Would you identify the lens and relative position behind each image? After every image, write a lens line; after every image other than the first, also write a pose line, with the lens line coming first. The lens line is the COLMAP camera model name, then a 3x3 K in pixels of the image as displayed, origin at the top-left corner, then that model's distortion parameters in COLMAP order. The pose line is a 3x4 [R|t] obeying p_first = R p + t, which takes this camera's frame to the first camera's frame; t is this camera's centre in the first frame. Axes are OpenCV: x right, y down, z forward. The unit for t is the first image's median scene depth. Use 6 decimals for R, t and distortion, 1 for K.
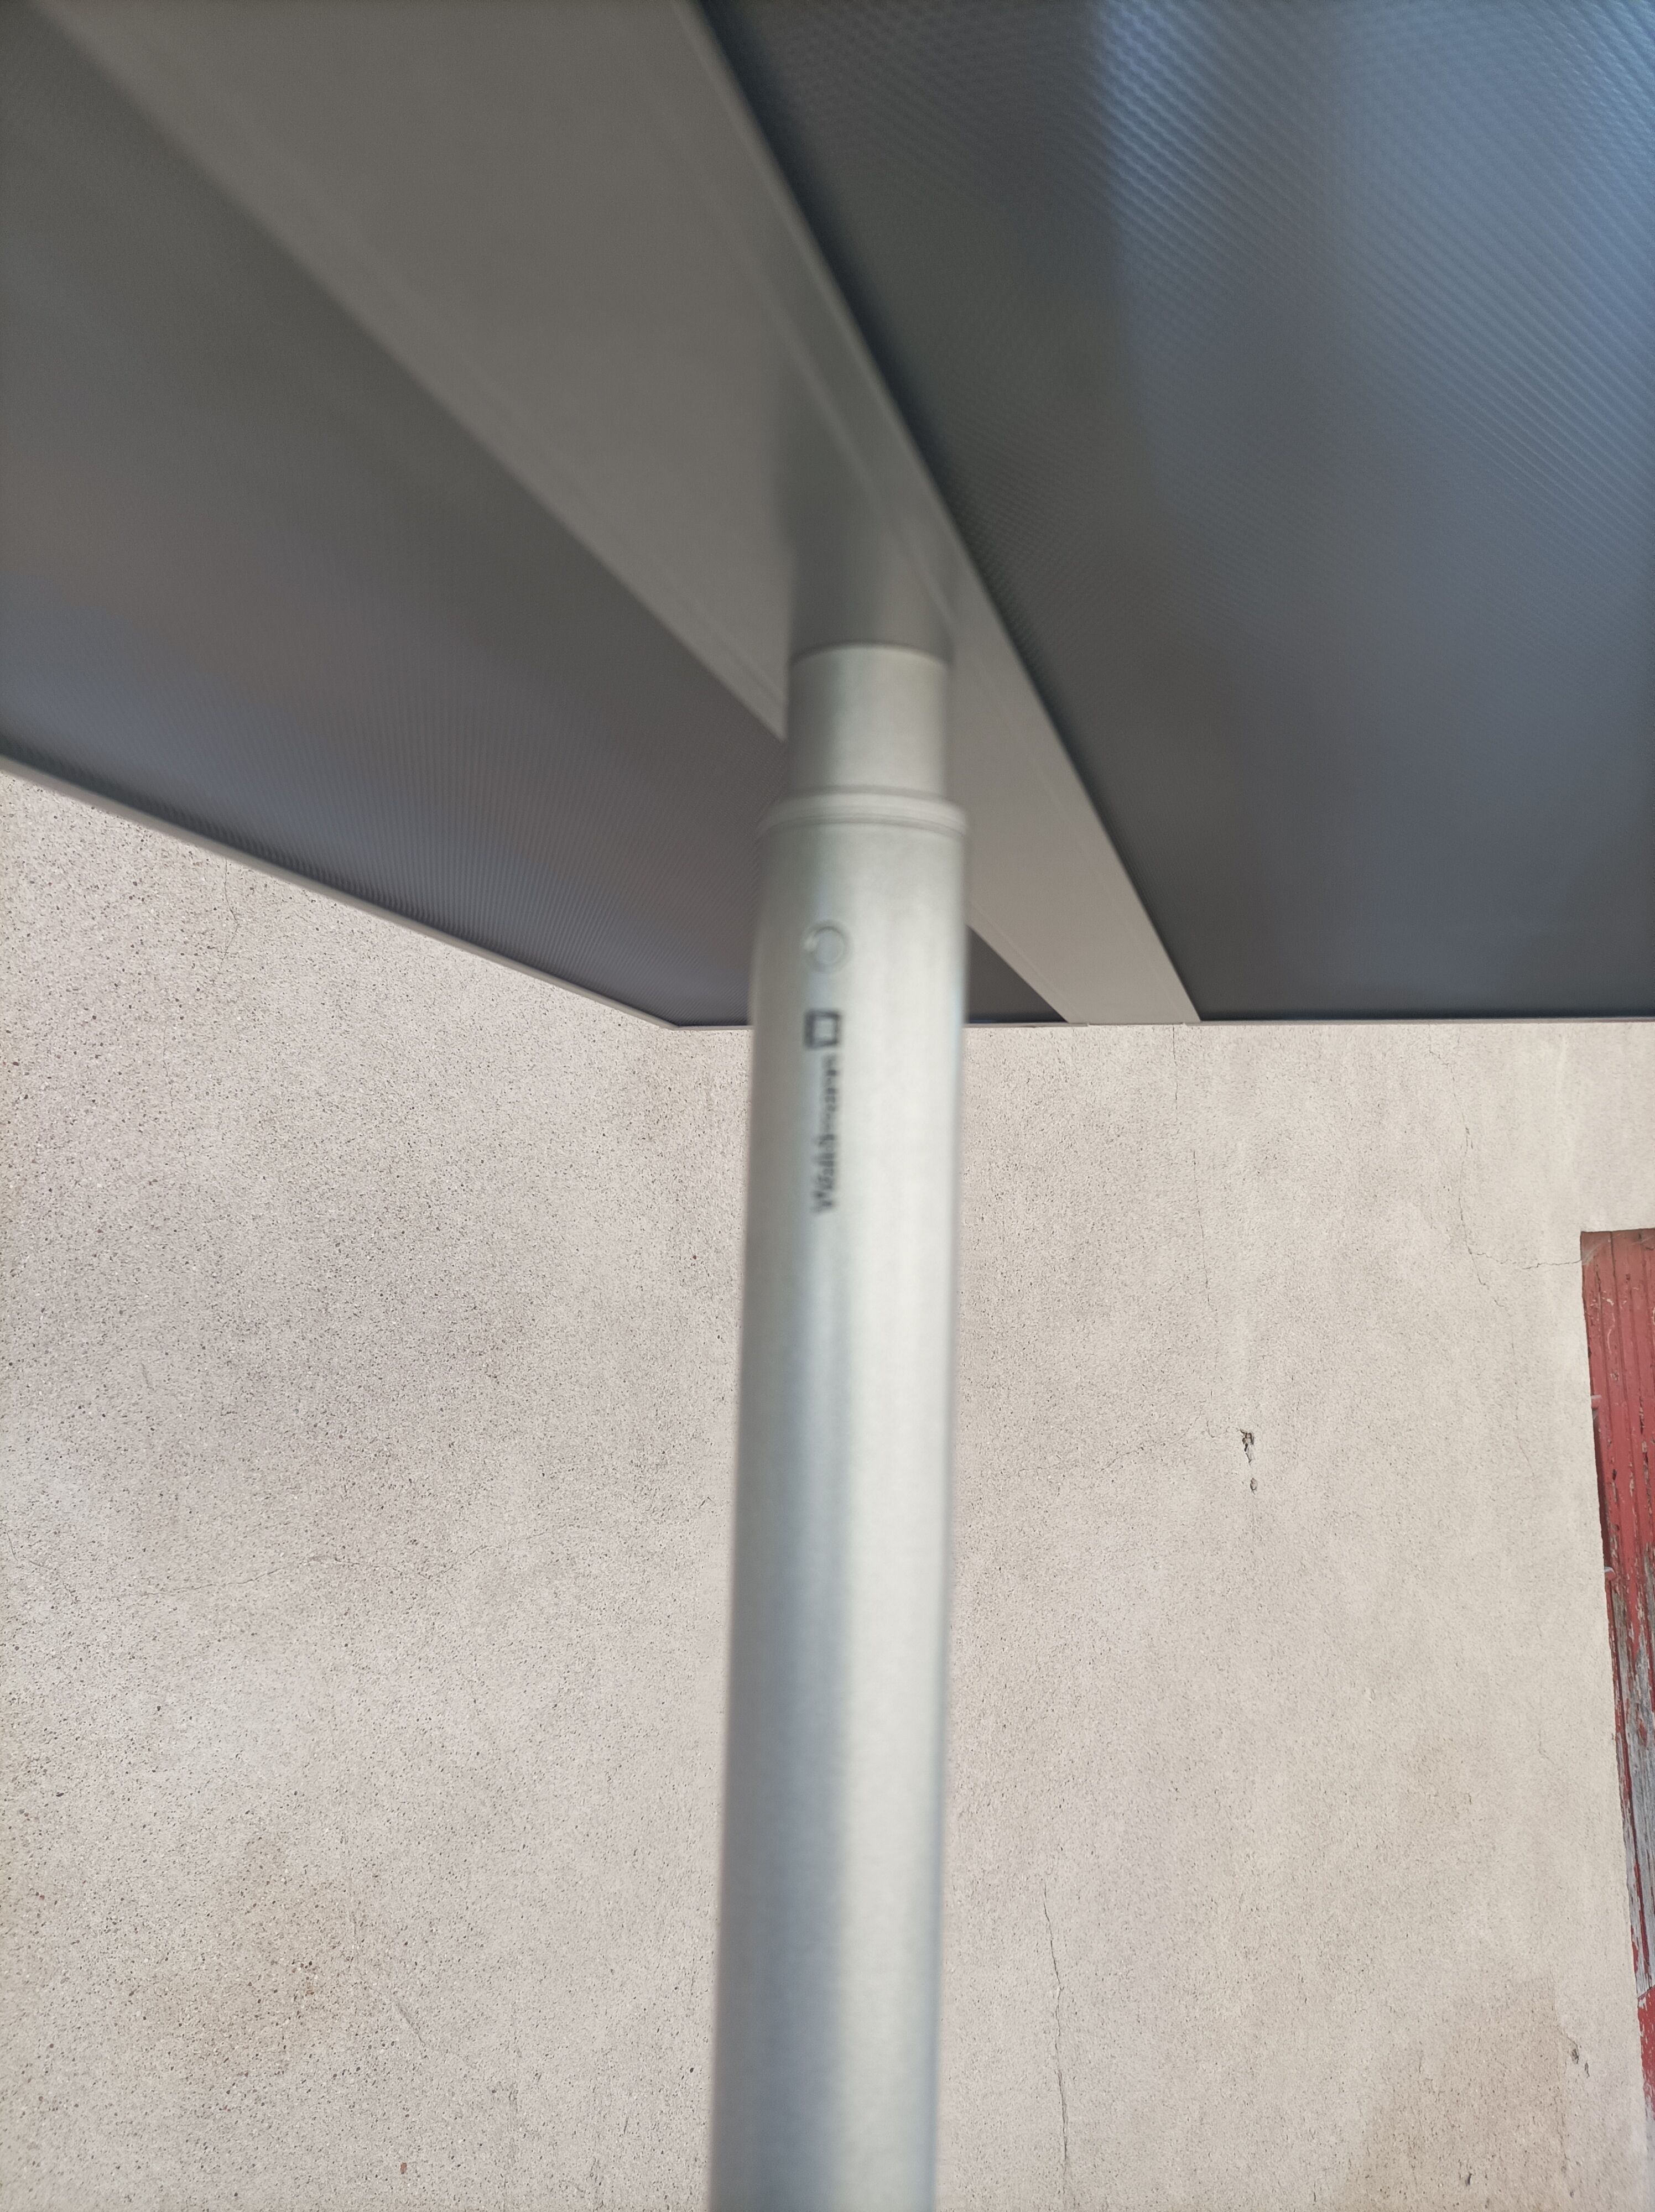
lens RADIAL K [[1652.3, 0, 832.6], [0, 1652.3, 1115.9], [0, 0, 1]] dist [0.023759, -0.017111]
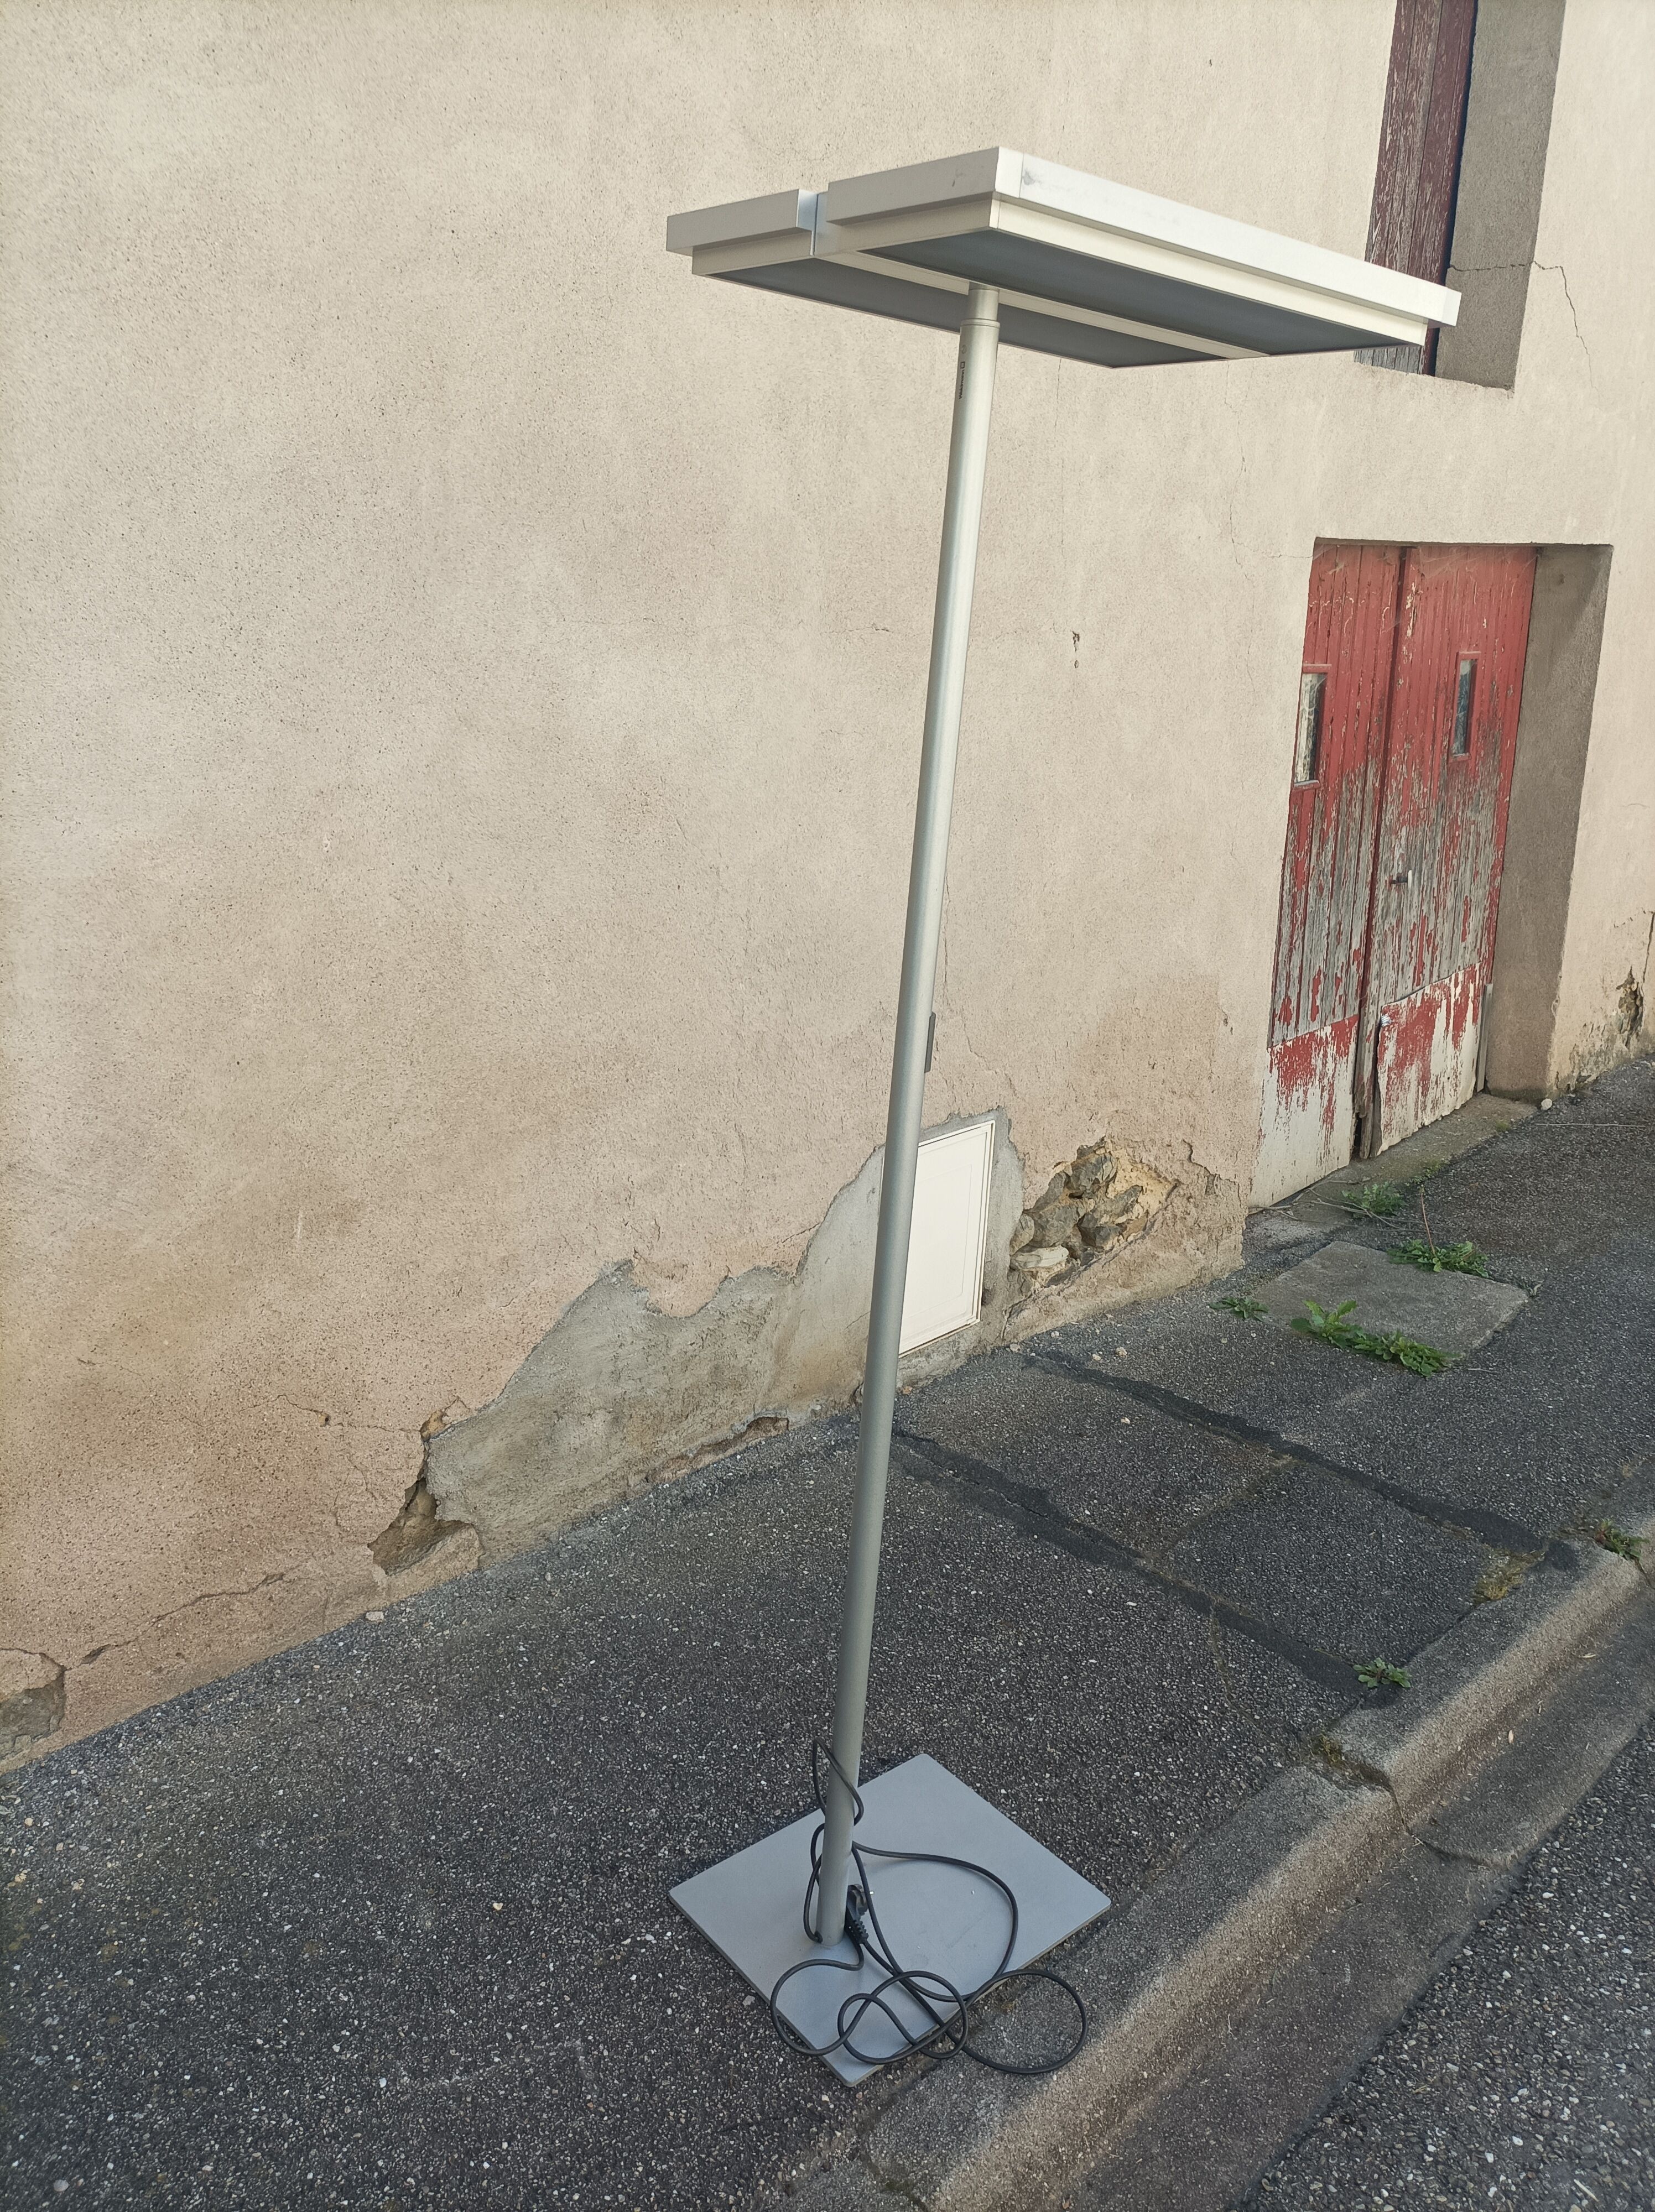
lens RADIAL K [[1652.3, 0, 845.5], [0, 1652.3, 1118.0], [0, 0, 1]] dist [0.023759, -0.017111]
pose [[0.996709, 0.026990, 0.076441, -0.177134], [-0.053850, 0.925279, 0.375445, 0.030461], [-0.060596, -0.378326, 0.923687, -1.242488]]
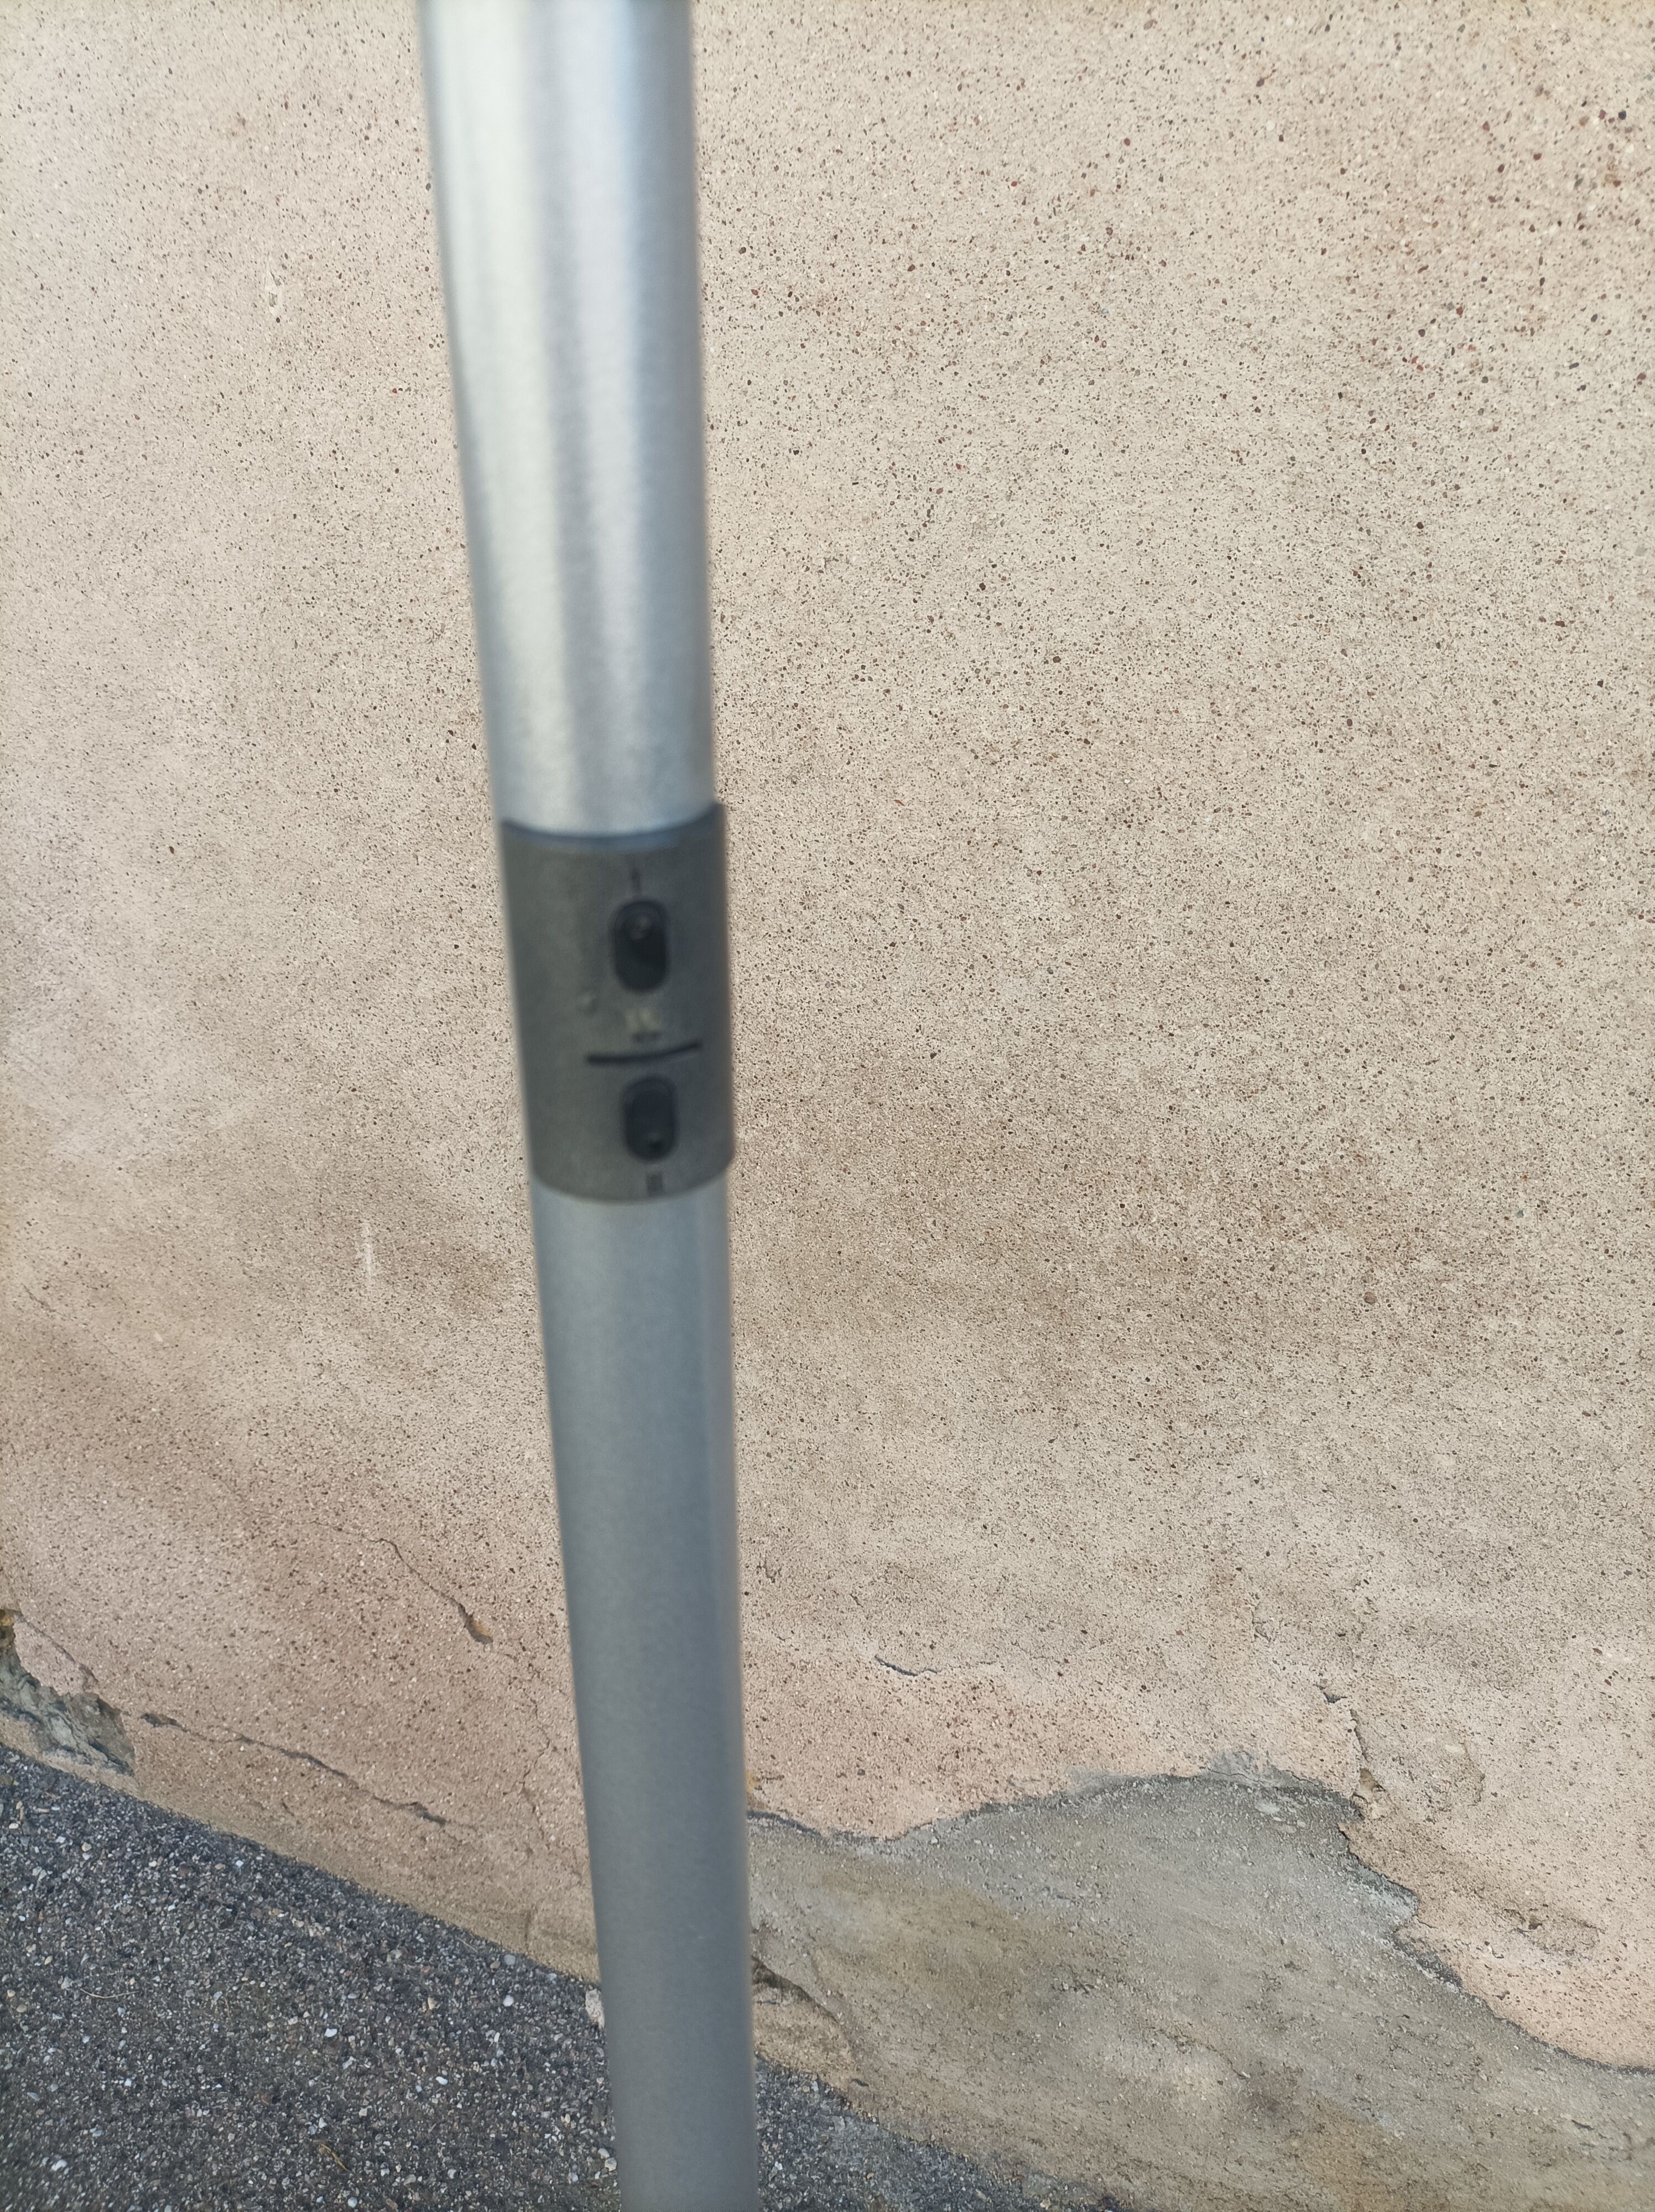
lens RADIAL K [[1652.3, 0, 827.0], [0, 1652.3, 1114.5], [0, 0, 1]] dist [0.023759, -0.017111]
pose [[0.386092, 0.409520, -0.826575, 0.110214], [0.101075, 0.871879, 0.479177, 0.453560], [0.916906, -0.268552, 0.295233, 0.500043]]
